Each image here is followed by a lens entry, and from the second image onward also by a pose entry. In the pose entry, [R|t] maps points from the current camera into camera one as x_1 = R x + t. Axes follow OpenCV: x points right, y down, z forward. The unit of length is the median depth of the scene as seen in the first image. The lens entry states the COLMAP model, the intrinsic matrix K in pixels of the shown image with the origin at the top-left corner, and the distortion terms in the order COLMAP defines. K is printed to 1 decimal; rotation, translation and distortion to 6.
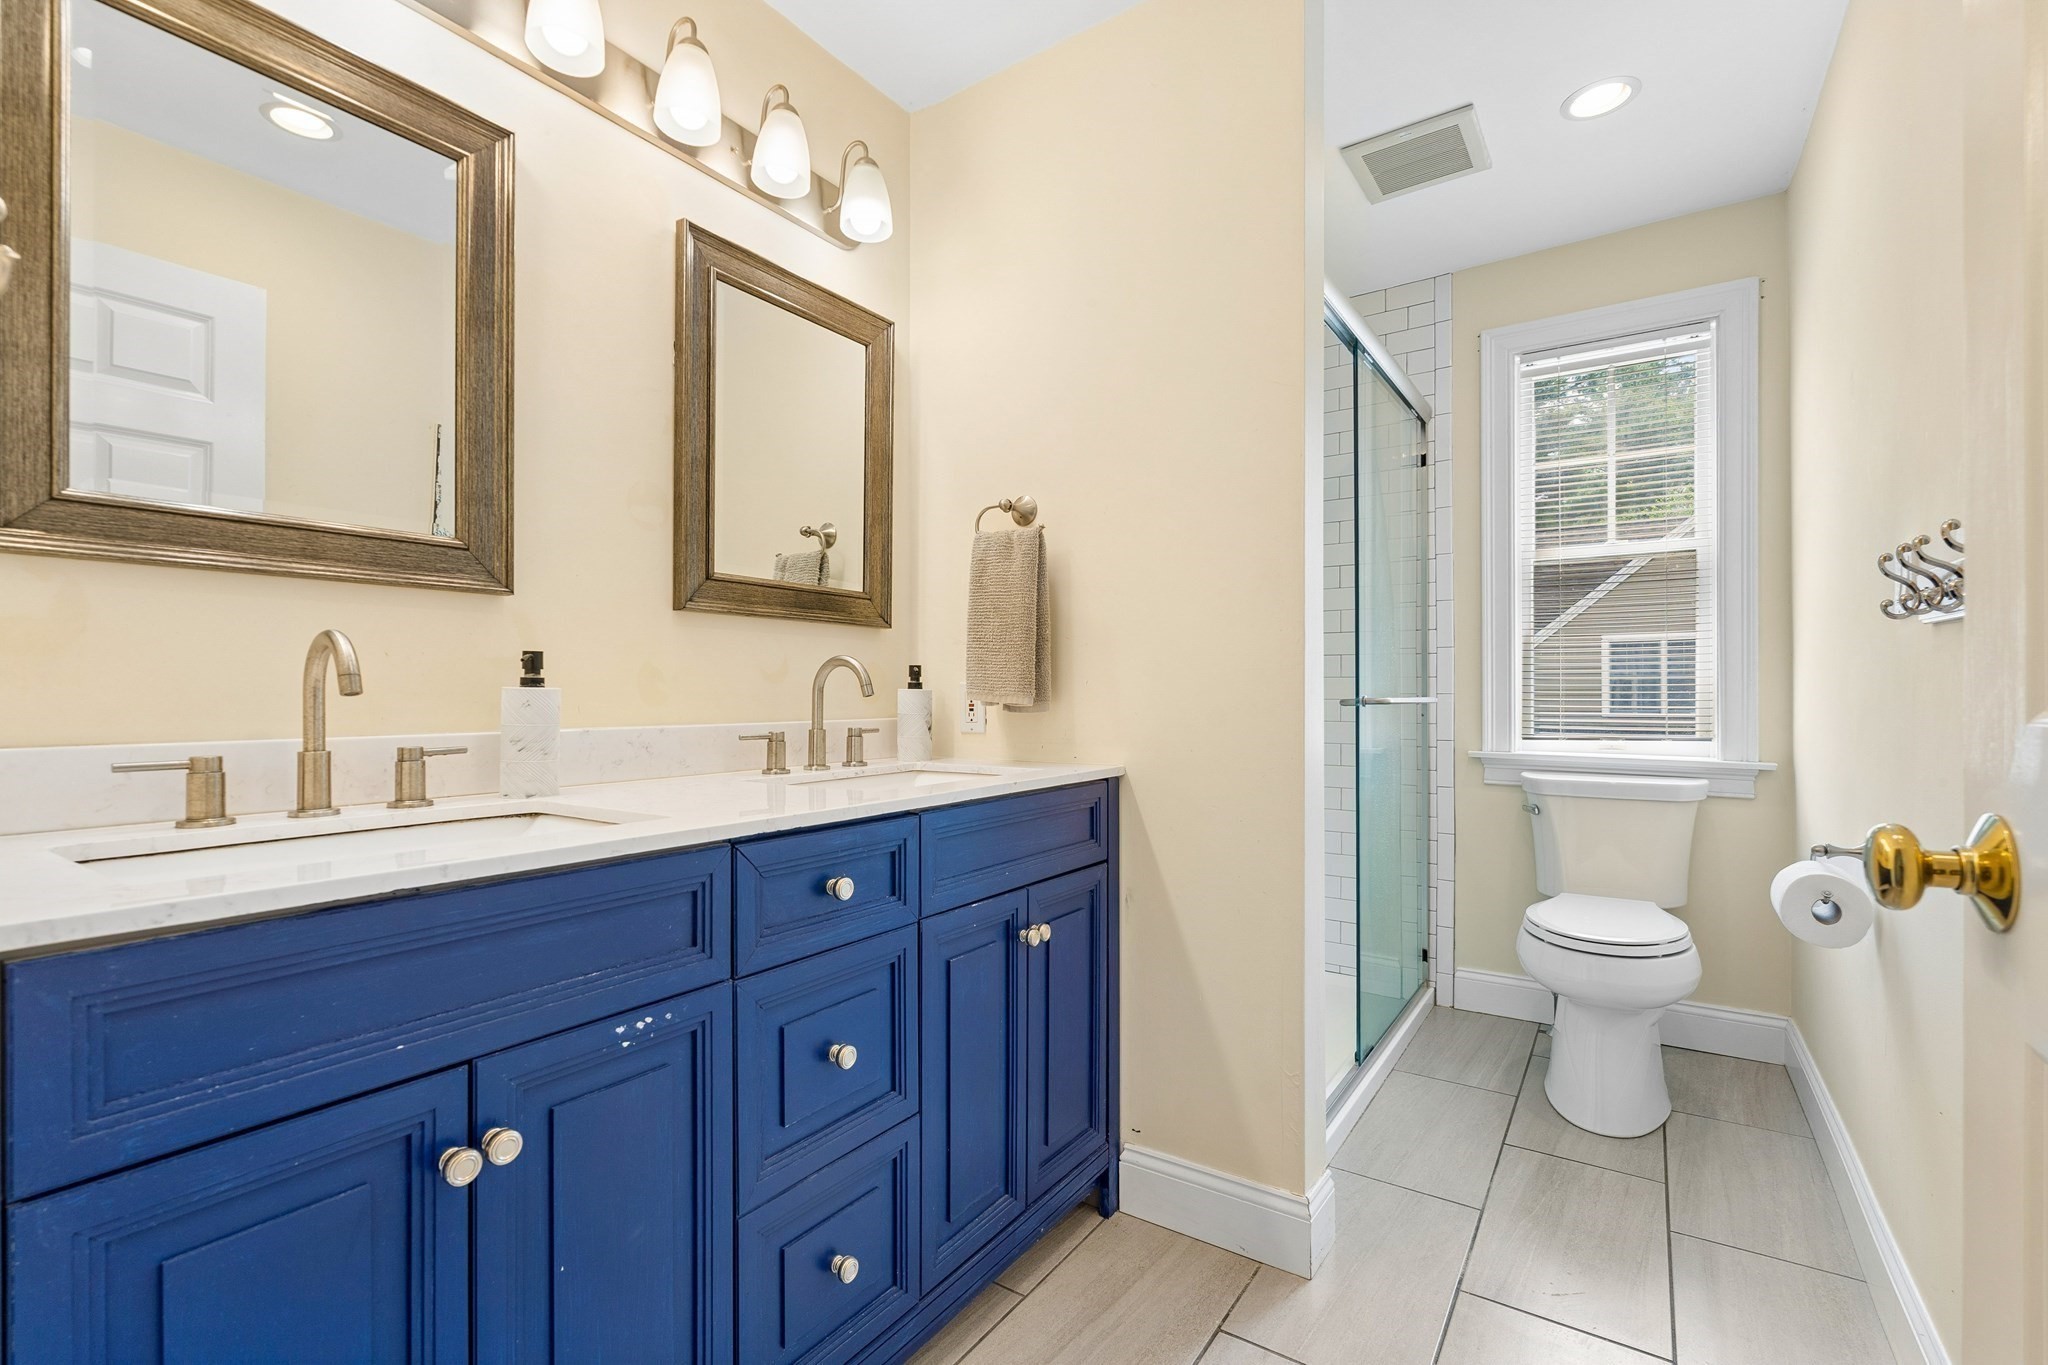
lens RADIAL K [[905.4, 0, 1025.3], [0, 905.4, 681.0], [0, 0, 1]] dist [-0.001306, -0.000357]
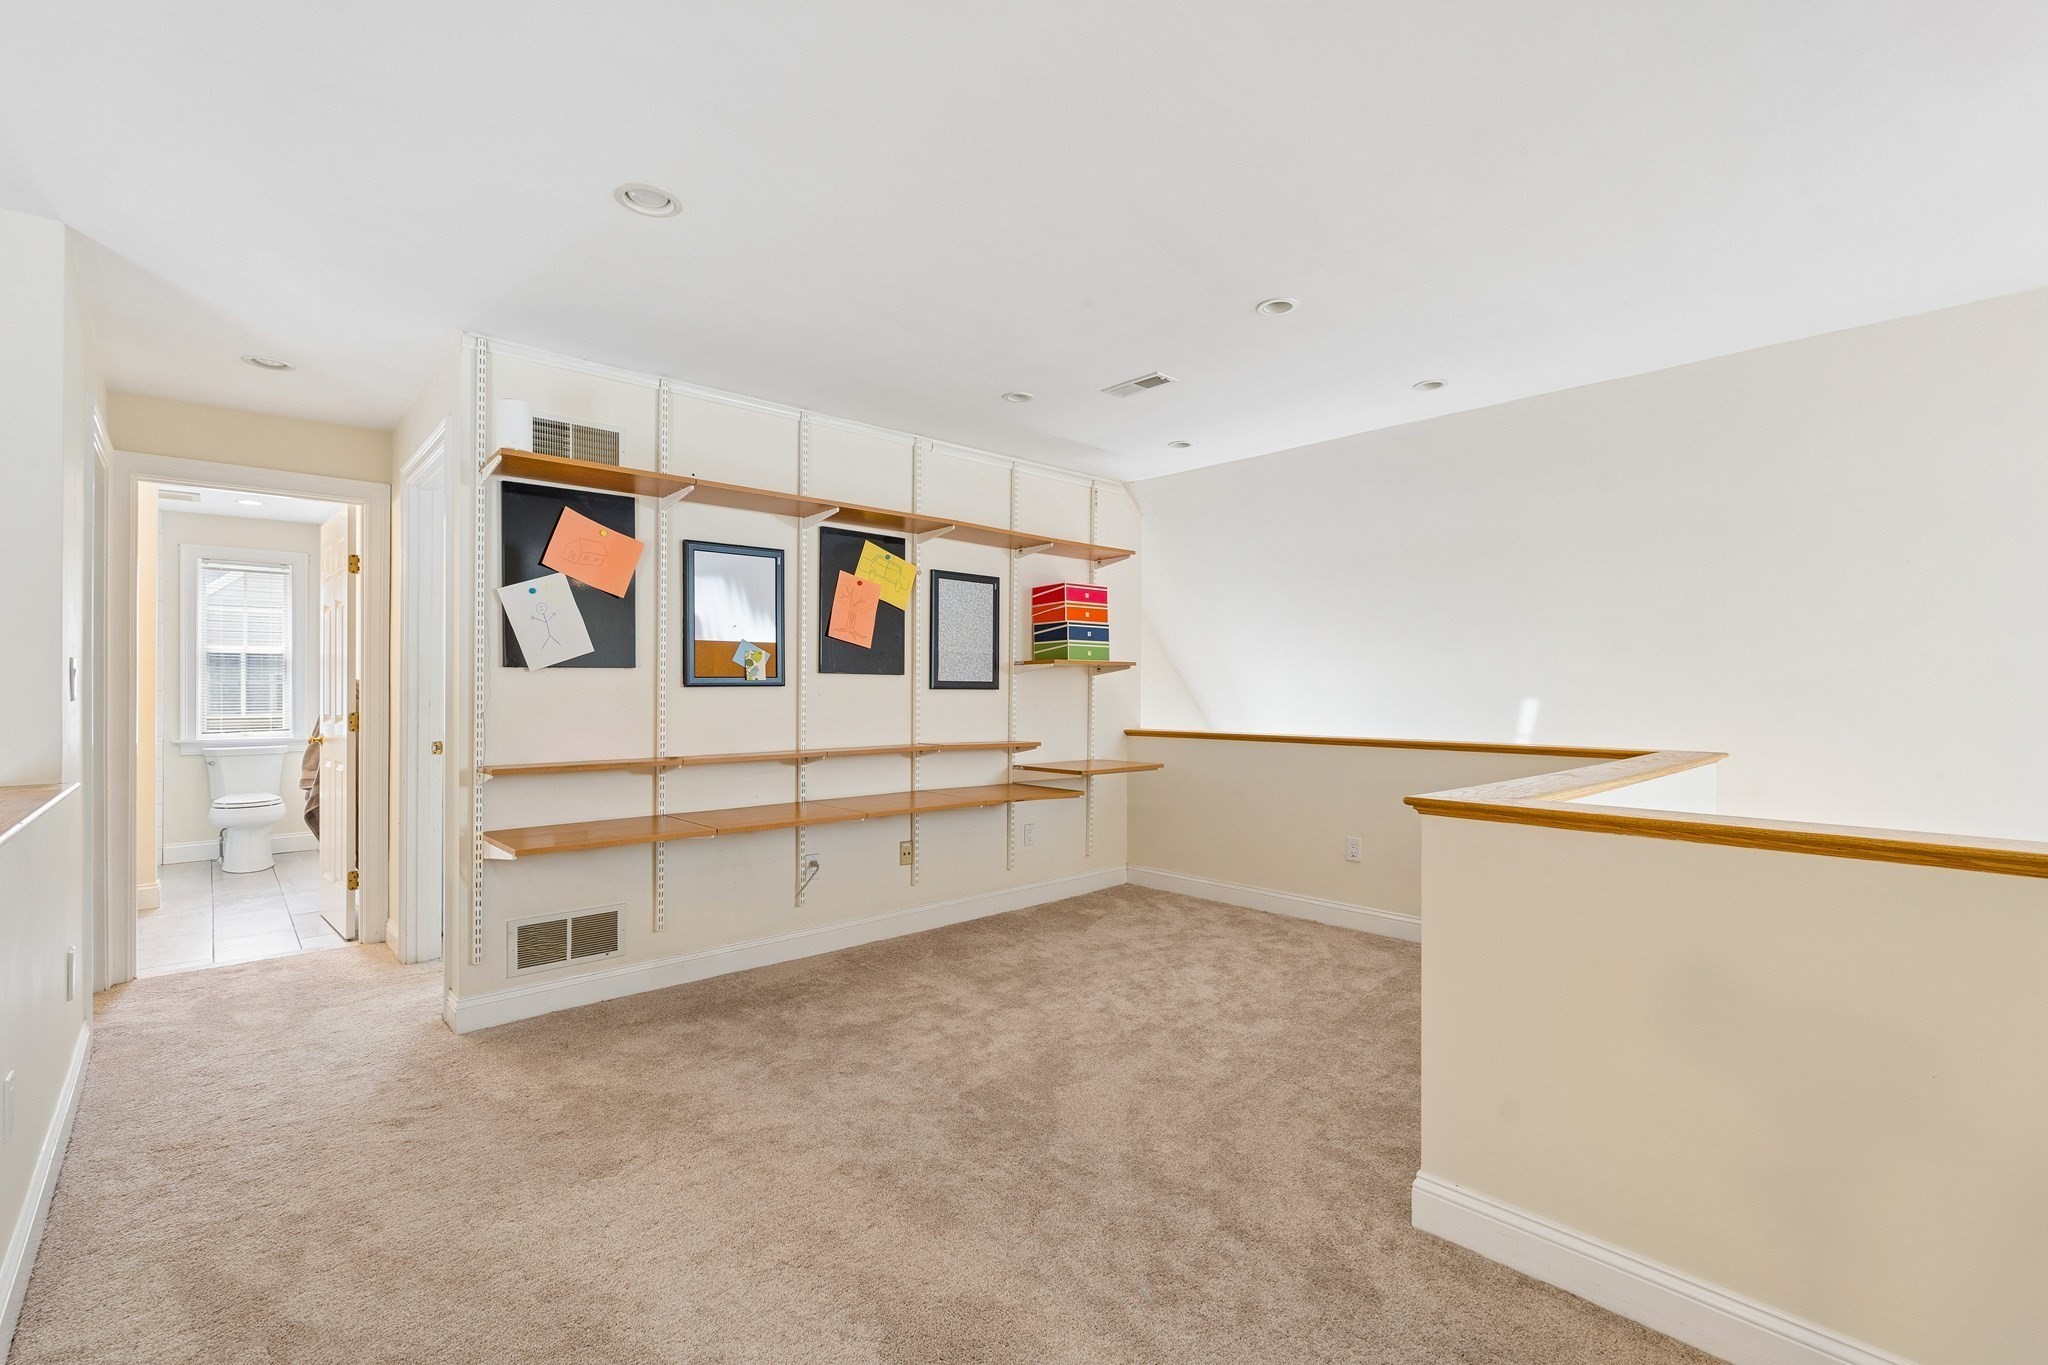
lens RADIAL K [[905.4, 0, 1024.3], [0, 905.4, 684.8], [0, 0, 1]] dist [-0.001306, -0.000357]
pose [[0.237290, 0.009772, 0.971390, -1.196202], [-0.005073, 0.999948, -0.008820, -0.050467], [-0.971425, -0.002835, 0.237328, -1.579091]]
